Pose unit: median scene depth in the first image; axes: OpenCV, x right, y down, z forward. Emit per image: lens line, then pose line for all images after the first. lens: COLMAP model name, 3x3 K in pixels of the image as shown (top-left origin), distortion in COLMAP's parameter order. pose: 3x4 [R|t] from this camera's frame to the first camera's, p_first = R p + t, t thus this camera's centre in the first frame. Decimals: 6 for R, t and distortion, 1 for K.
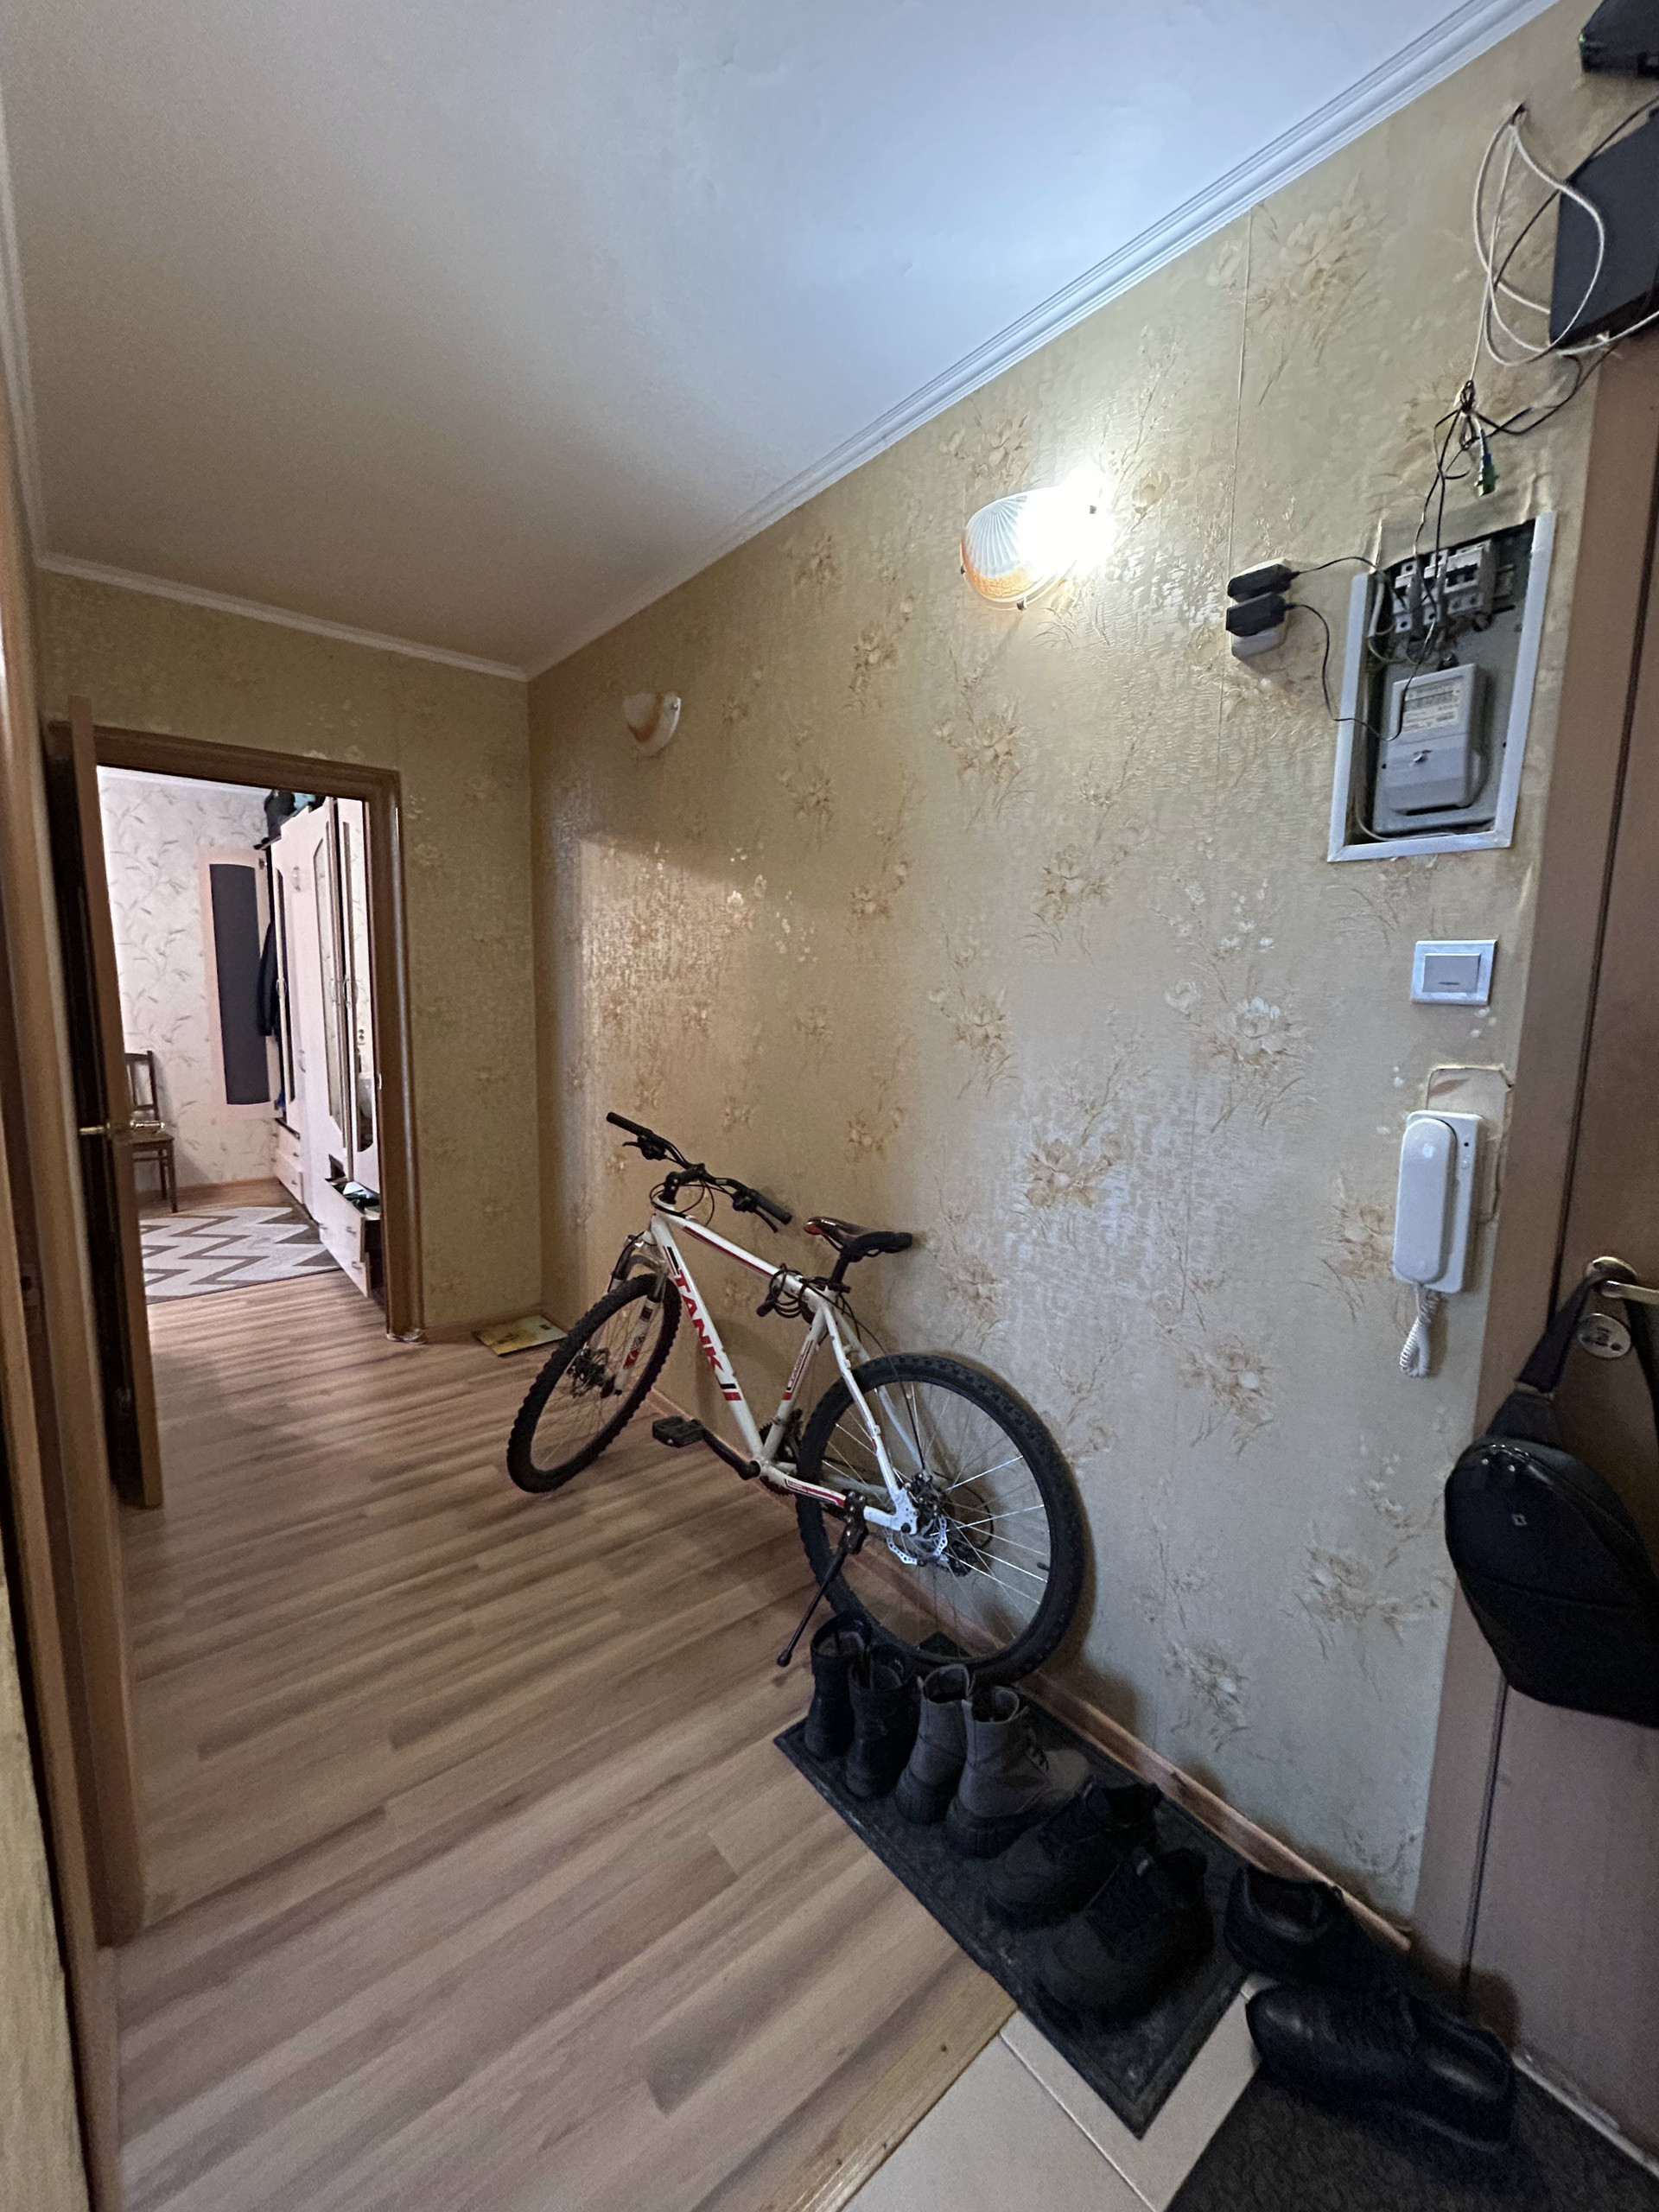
lens RADIAL K [[884.0, 0, 825.7], [0, 884.0, 1109.1], [0, 0, 1]] dist [-0.000628, 0.000170]
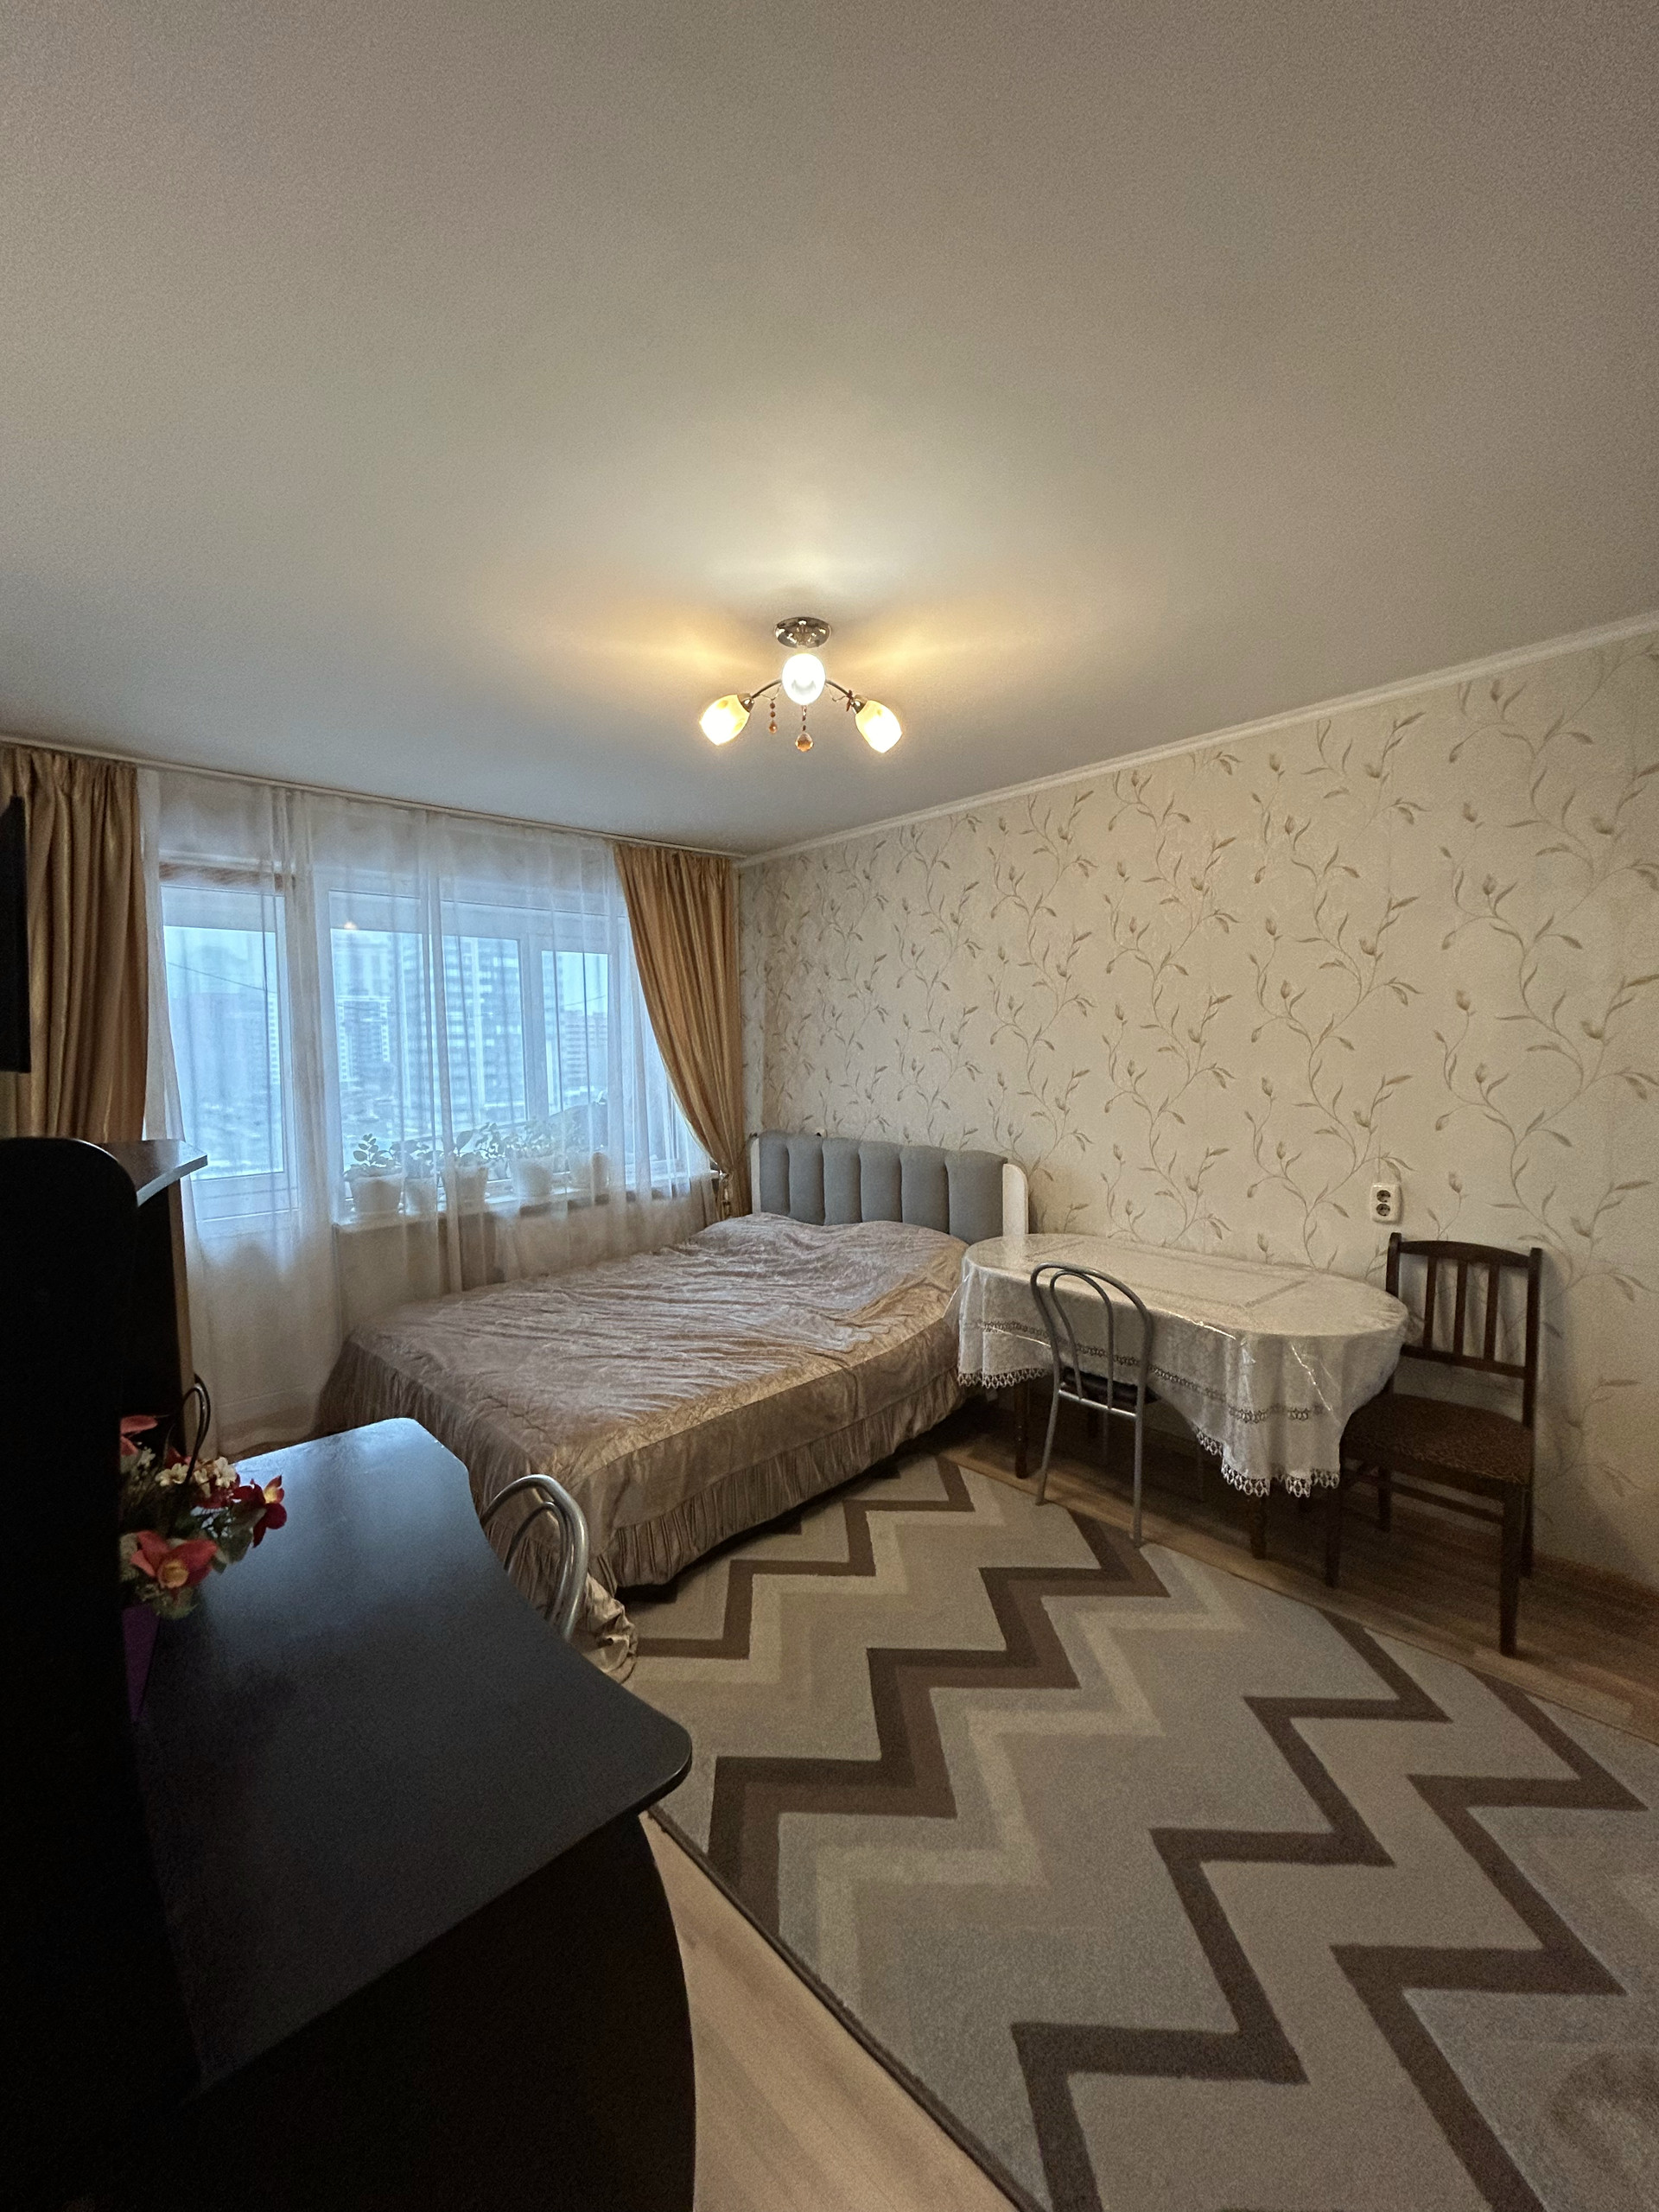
lens RADIAL K [[884.0, 0, 834.6], [0, 884.0, 1098.1], [0, 0, 1]] dist [-0.000628, 0.000170]
pose [[0.054047, 0.044417, -0.997550, -0.466123], [-0.120124, 0.992044, 0.037664, -0.161824], [0.991287, 0.117794, 0.058953, 0.844750]]
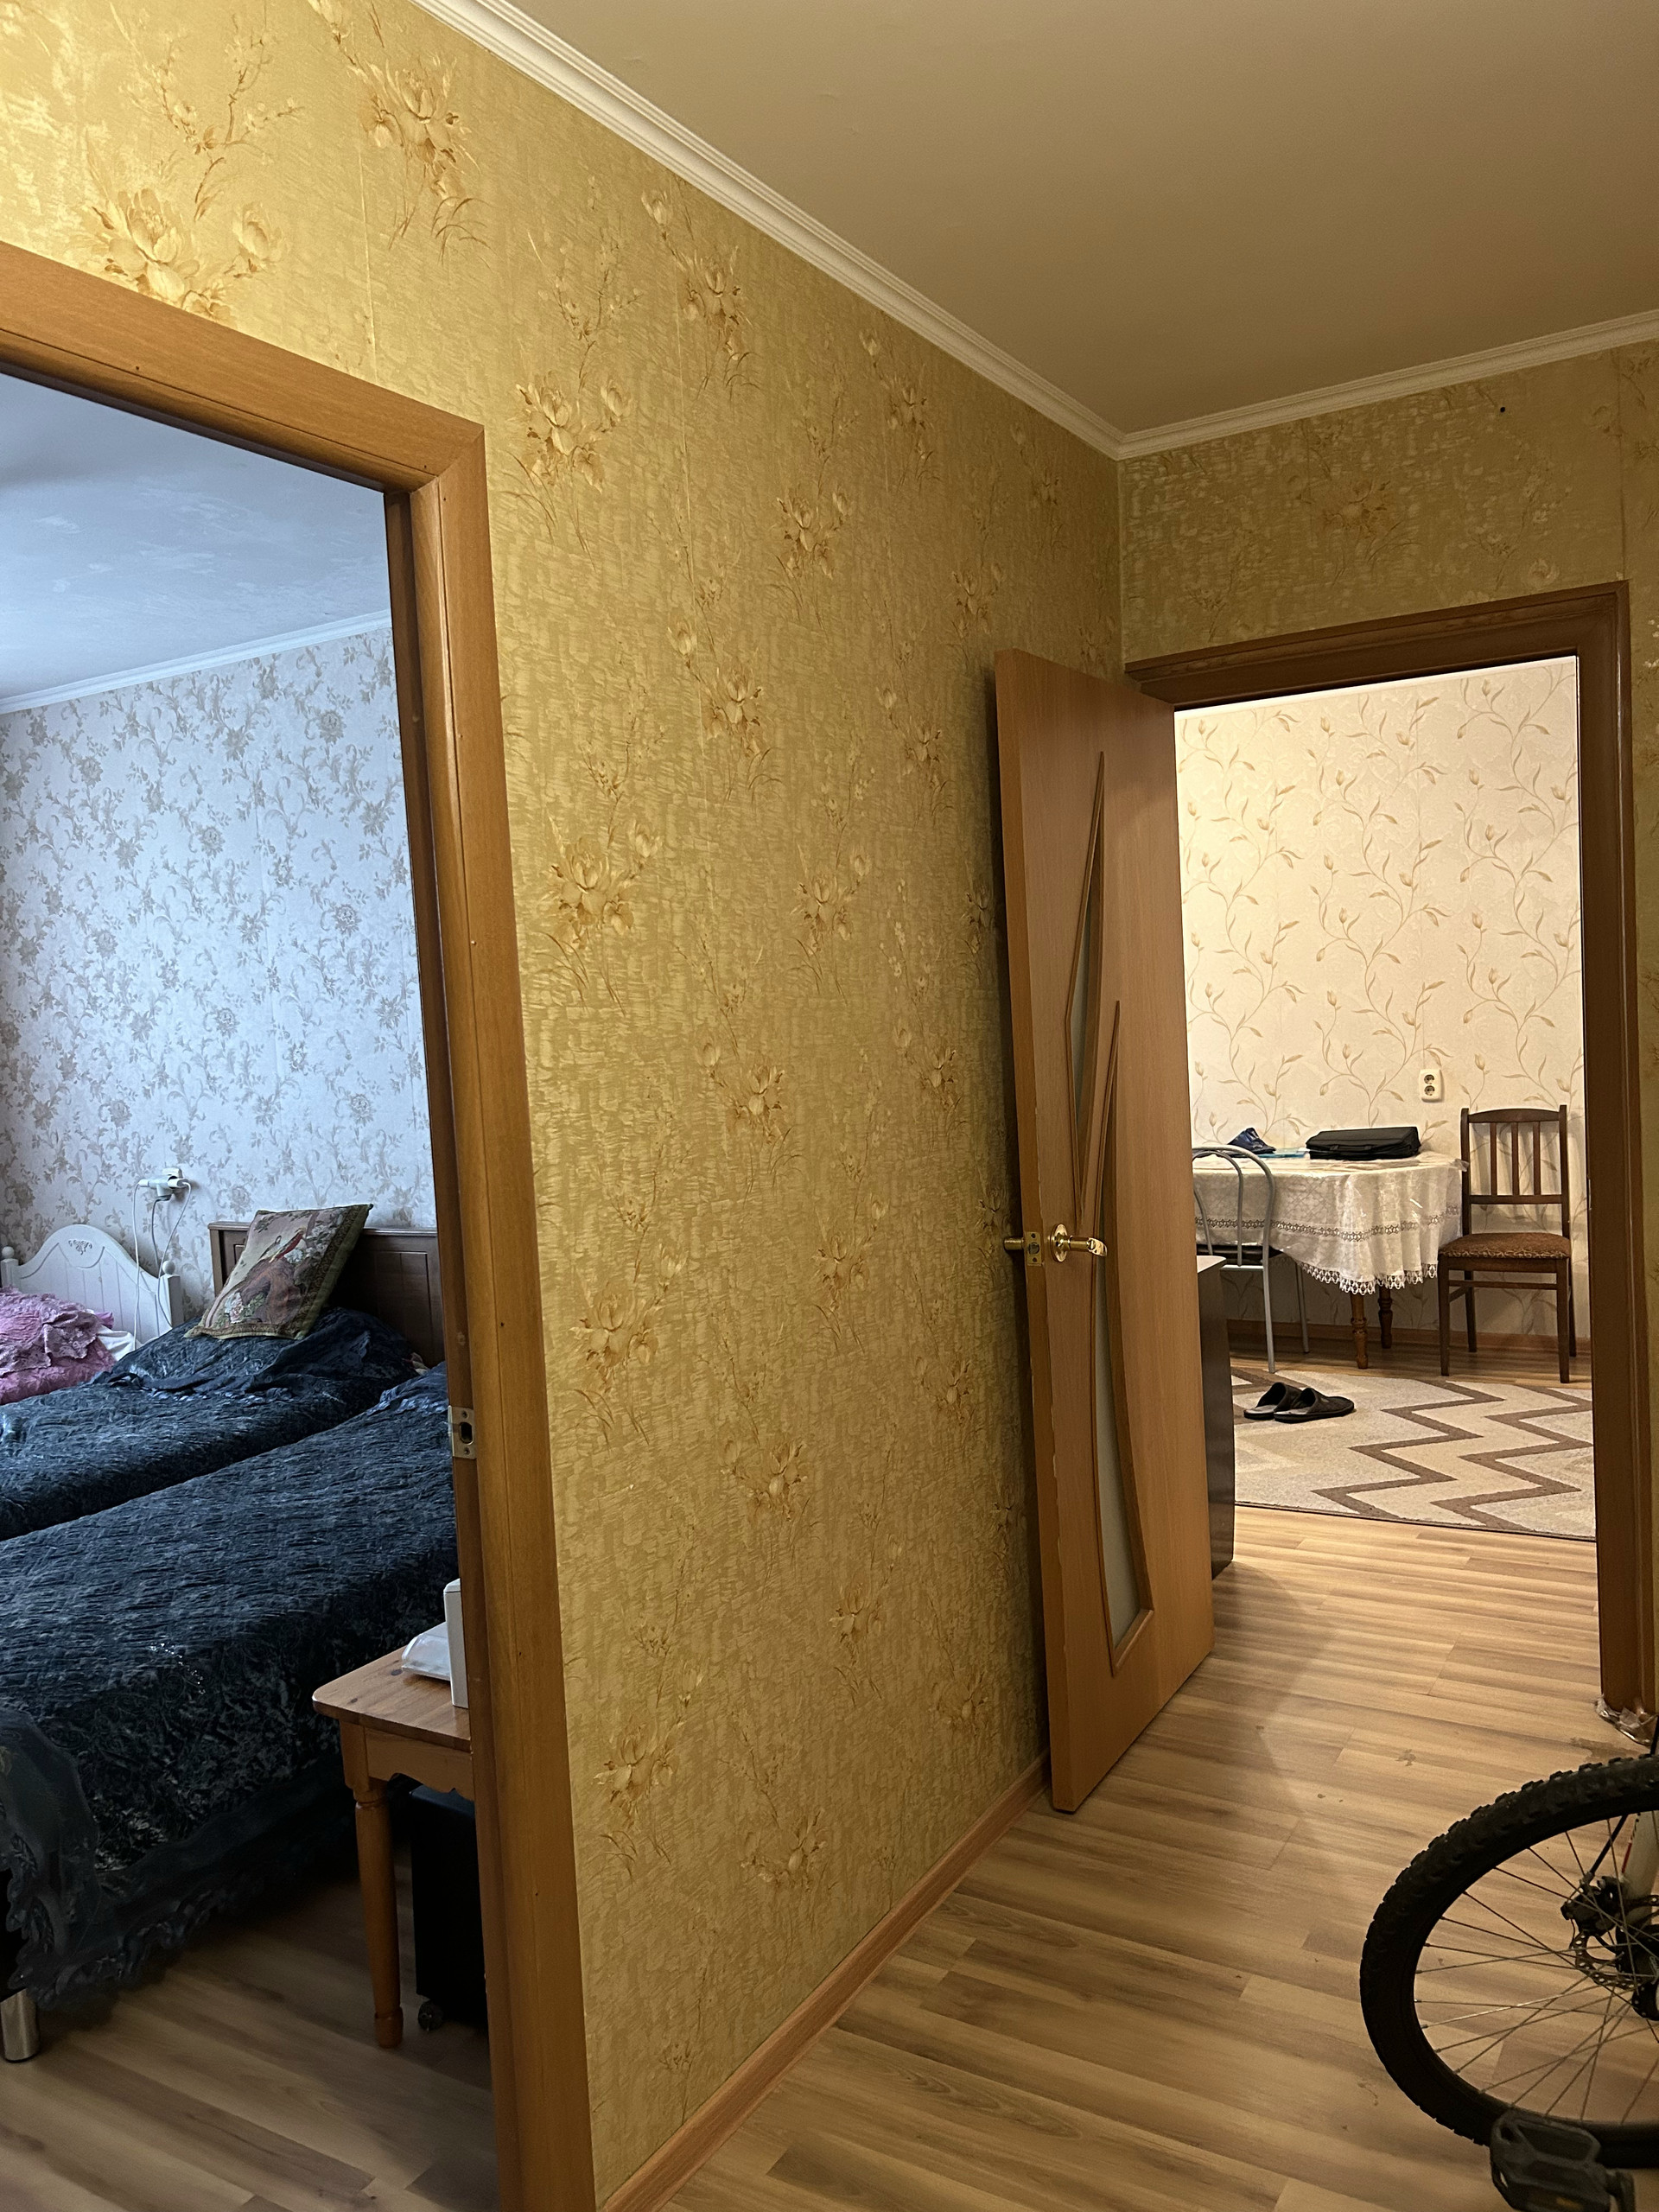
lens RADIAL K [[1672.1, 0, 824.7], [0, 1672.1, 1102.8], [0, 0, 1]] dist [0.032845, -0.000819]
pose [[0.320898, 0.020464, -0.946893, 0.234357], [-0.069407, 0.997587, -0.001962, -0.044035], [0.944567, 0.066350, 0.321544, 0.236952]]
